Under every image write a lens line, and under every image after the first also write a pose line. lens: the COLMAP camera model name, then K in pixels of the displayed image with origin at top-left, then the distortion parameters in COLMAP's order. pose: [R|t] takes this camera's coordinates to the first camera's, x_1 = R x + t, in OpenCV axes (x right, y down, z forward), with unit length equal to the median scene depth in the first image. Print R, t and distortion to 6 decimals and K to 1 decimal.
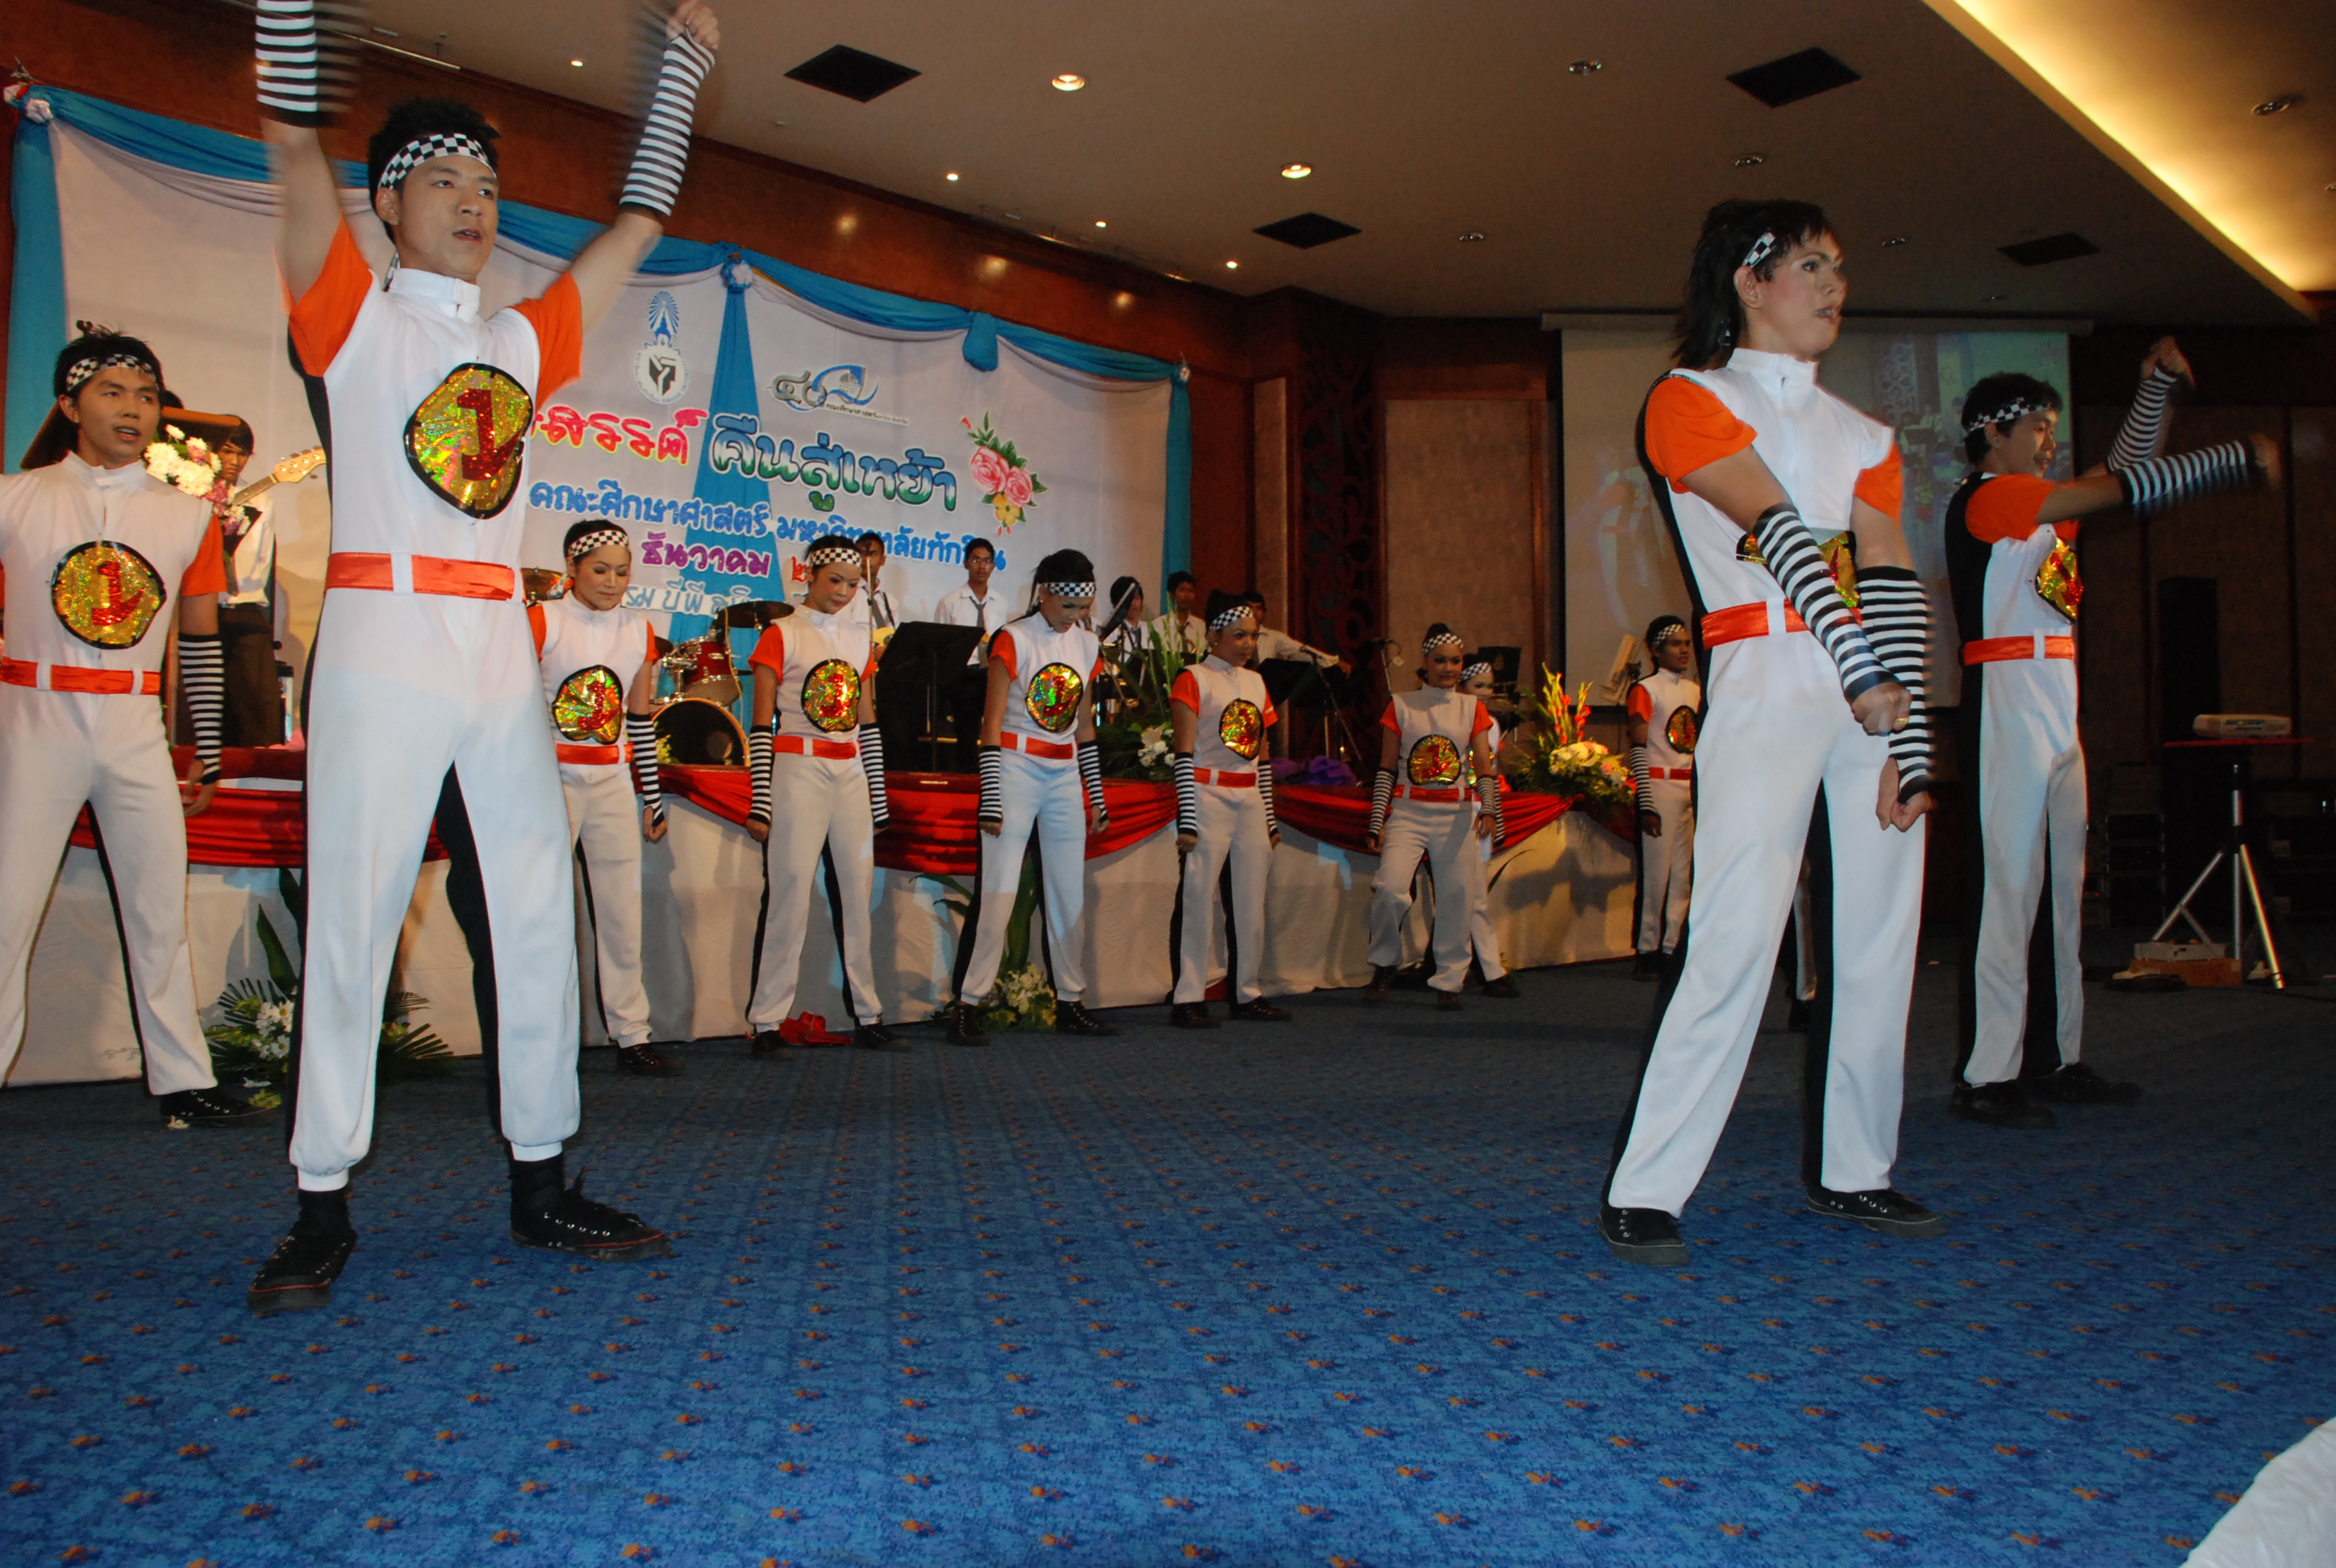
lens RADIAL K [[1832.0, 0, 1184.2], [0, 1832.0, 829.6], [0, 0, 1]] dist [-0.159762, 0.121912]
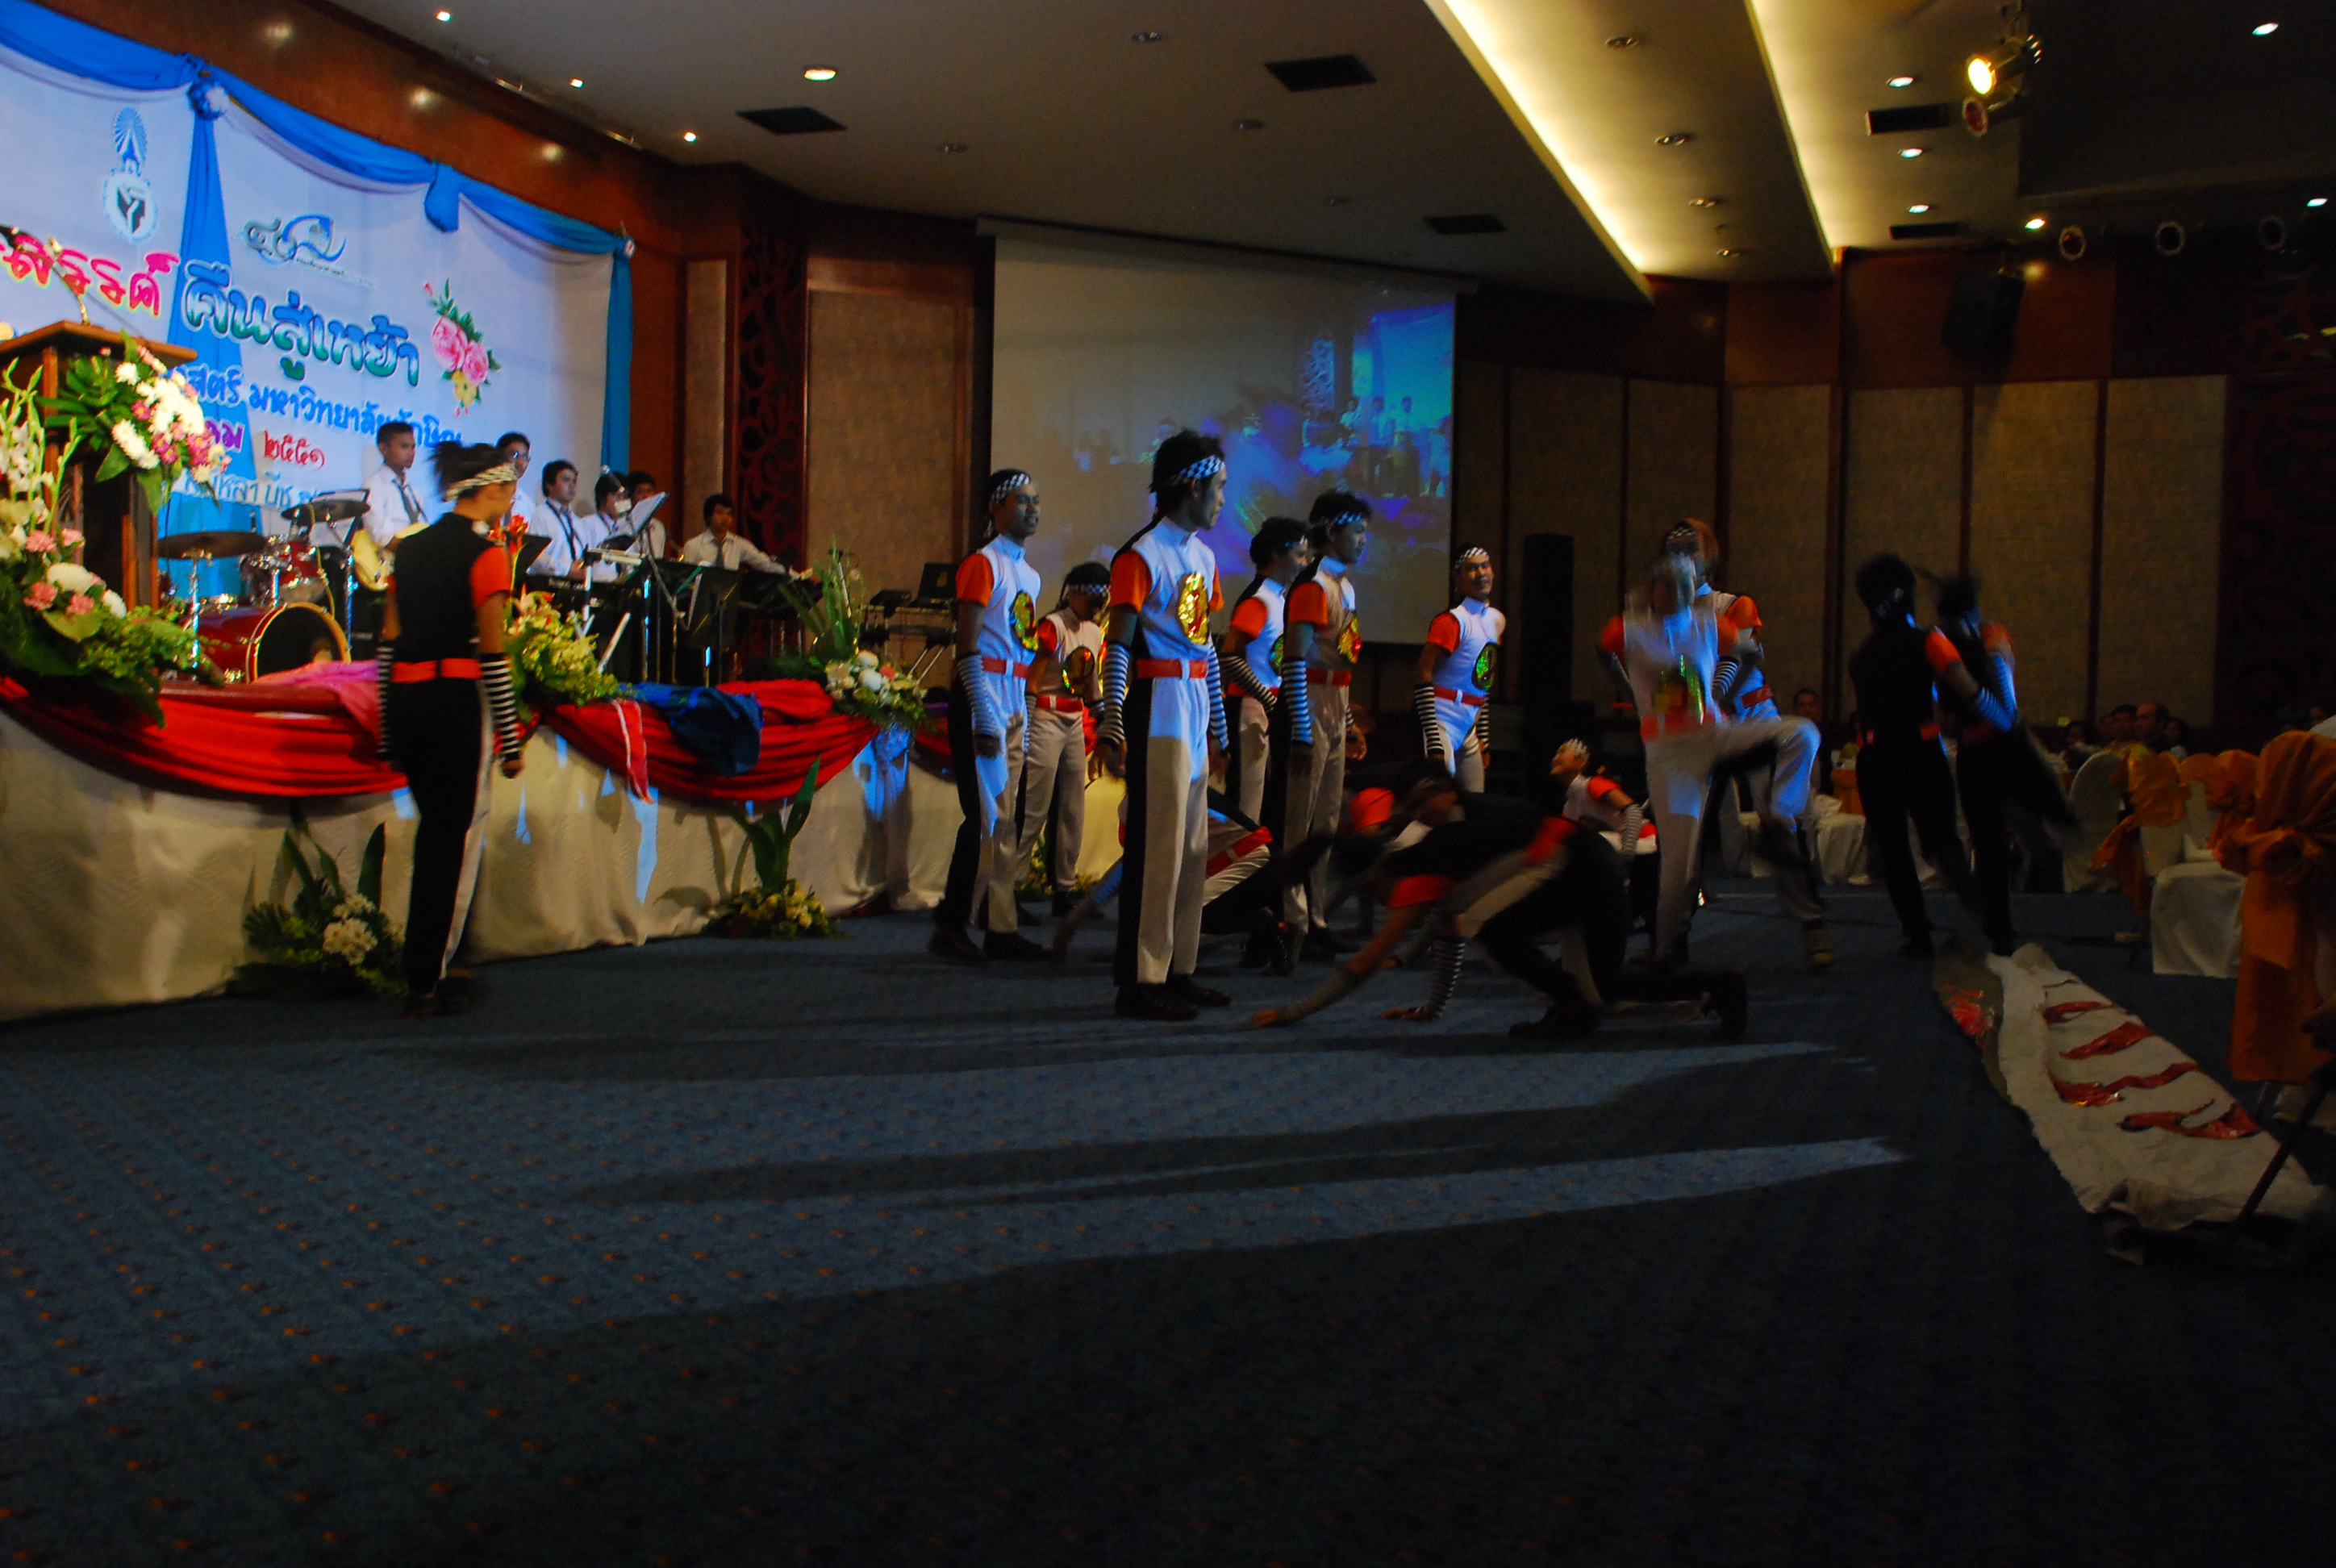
lens RADIAL K [[2229.2, 0, 1179.9], [0, 2229.2, 837.1], [0, 0, 1]] dist [-0.089950, 0.234488]
pose [[0.904278, 0.008197, 0.426866, -1.074404], [-0.032055, 0.998297, 0.048736, -0.066602], [-0.425740, -0.057754, 0.903001, -0.769938]]
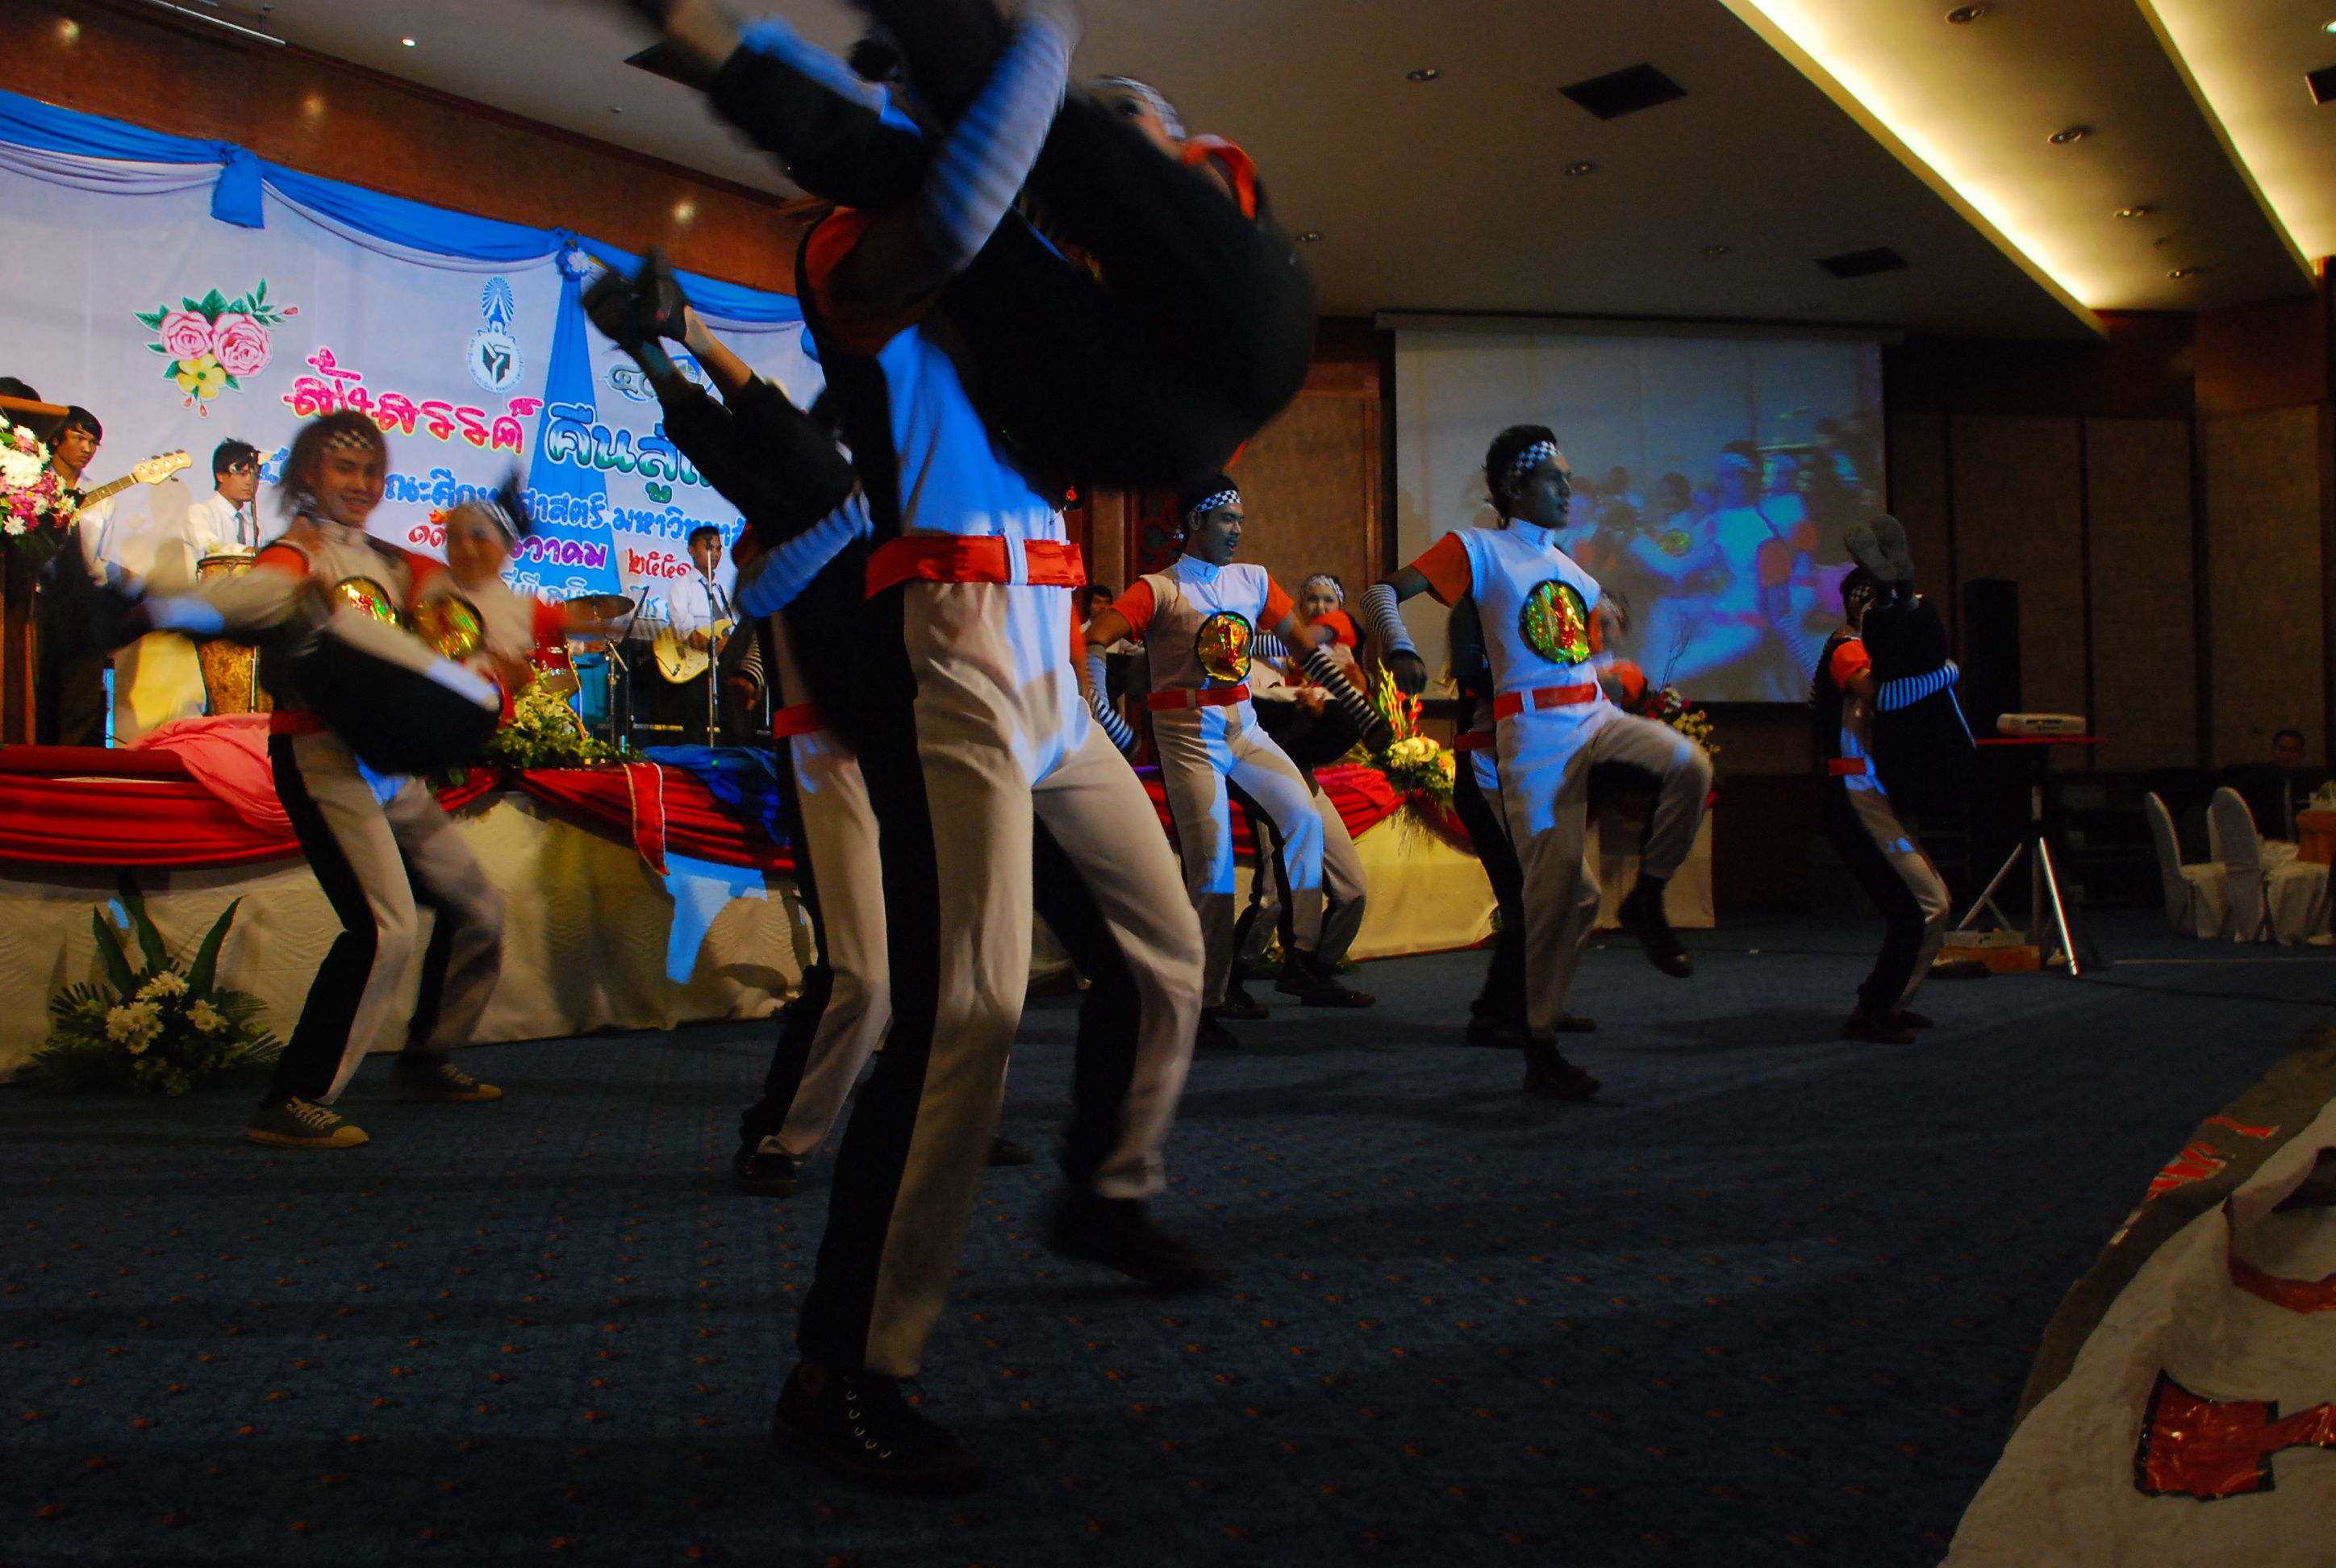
lens RADIAL K [[1834.4, 0, 1180.4], [0, 1834.4, 830.6], [0, 0, 1]] dist [-0.160743, 0.123840]
pose [[0.995750, -0.002049, 0.092076, -0.027871], [0.001389, 0.999973, 0.007228, -0.011533], [-0.092088, -0.007069, 0.995726, -0.041829]]
